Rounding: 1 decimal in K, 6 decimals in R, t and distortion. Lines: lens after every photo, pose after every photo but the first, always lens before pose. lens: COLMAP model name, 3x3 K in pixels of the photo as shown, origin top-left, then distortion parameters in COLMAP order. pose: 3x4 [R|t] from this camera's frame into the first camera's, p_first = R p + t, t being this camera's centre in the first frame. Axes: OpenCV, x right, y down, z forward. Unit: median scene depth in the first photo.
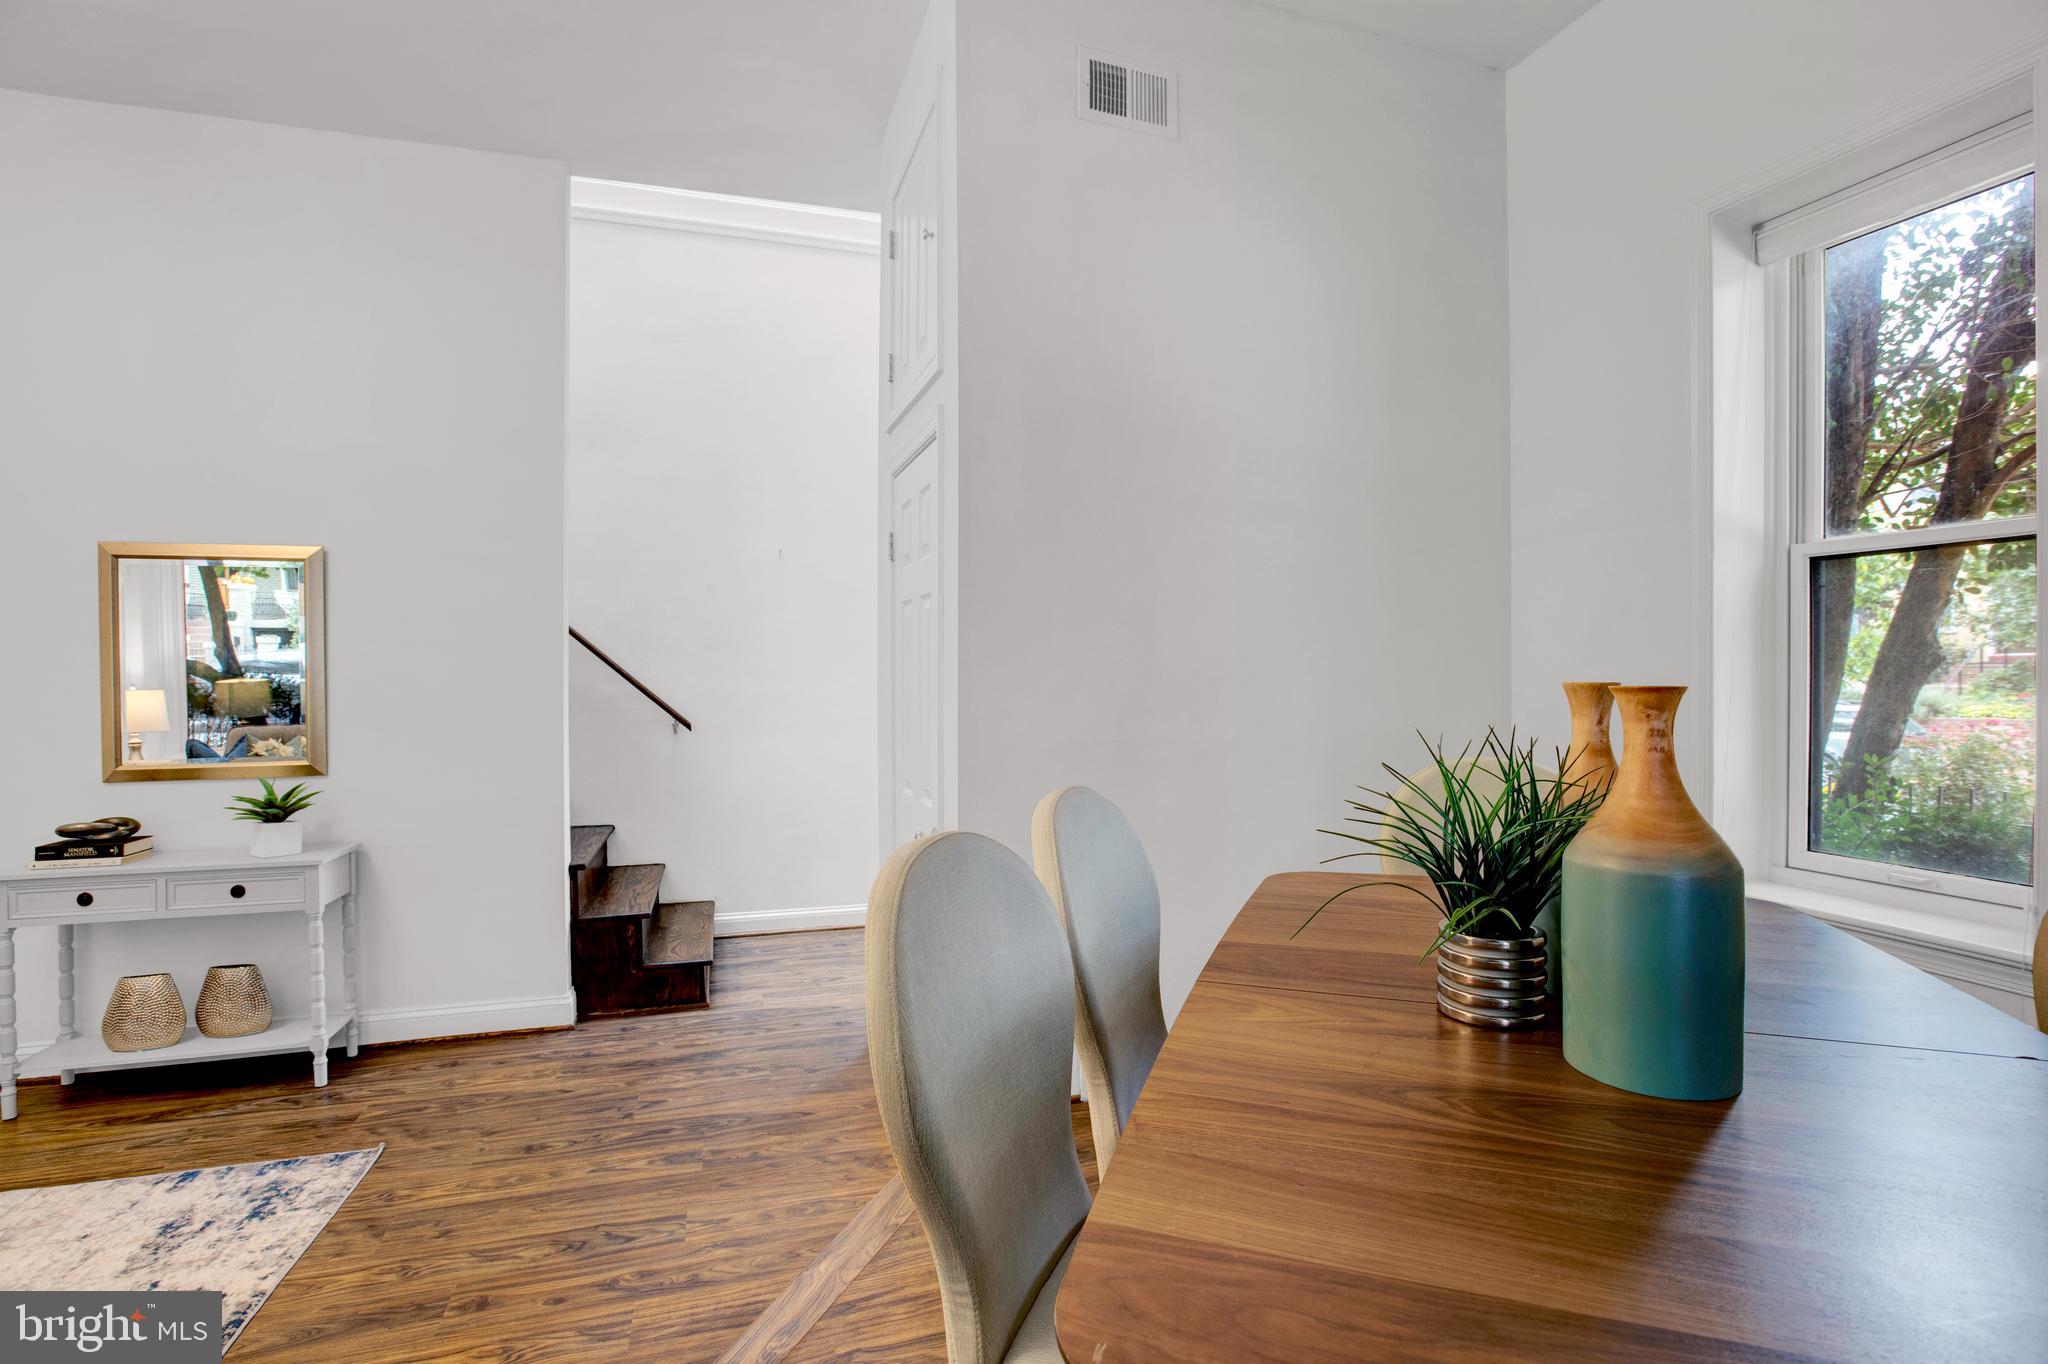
lens RADIAL K [[946.4, 0, 1017.3], [0, 946.4, 680.5], [0, 0, 1]] dist [-0.014402, 0.000626]
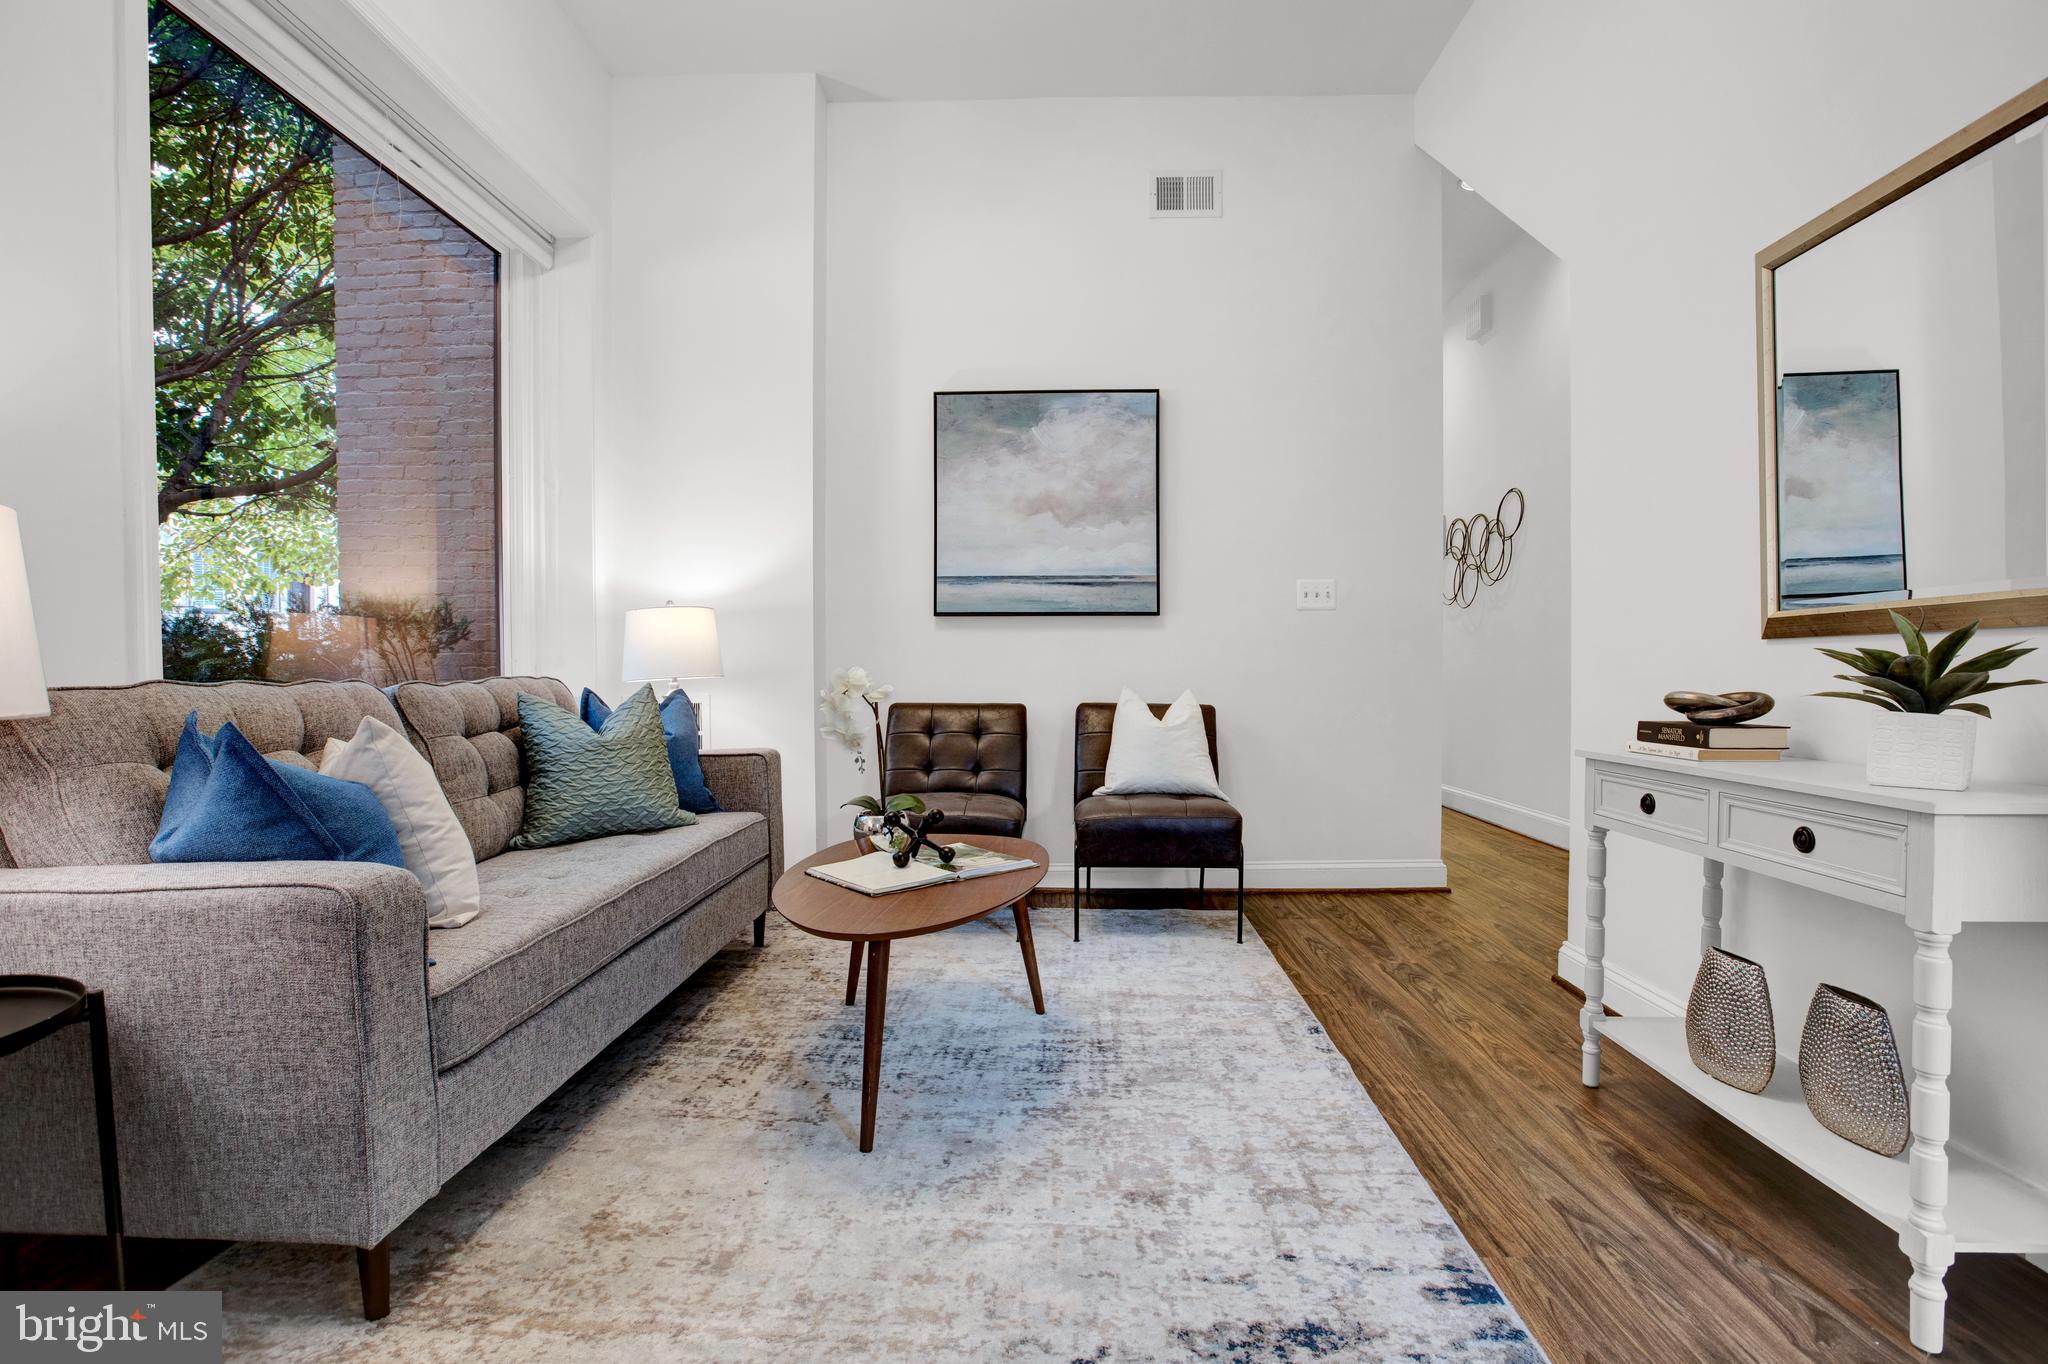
lens RADIAL K [[946.4, 0, 1020.1], [0, 946.4, 676.5], [0, 0, 1]] dist [-0.014402, 0.000626]
pose [[-0.311890, 0.014392, -0.950009, -0.239853], [0.000812, 0.999889, 0.014881, 0.134080], [0.950118, 0.003869, -0.311868, 0.775725]]
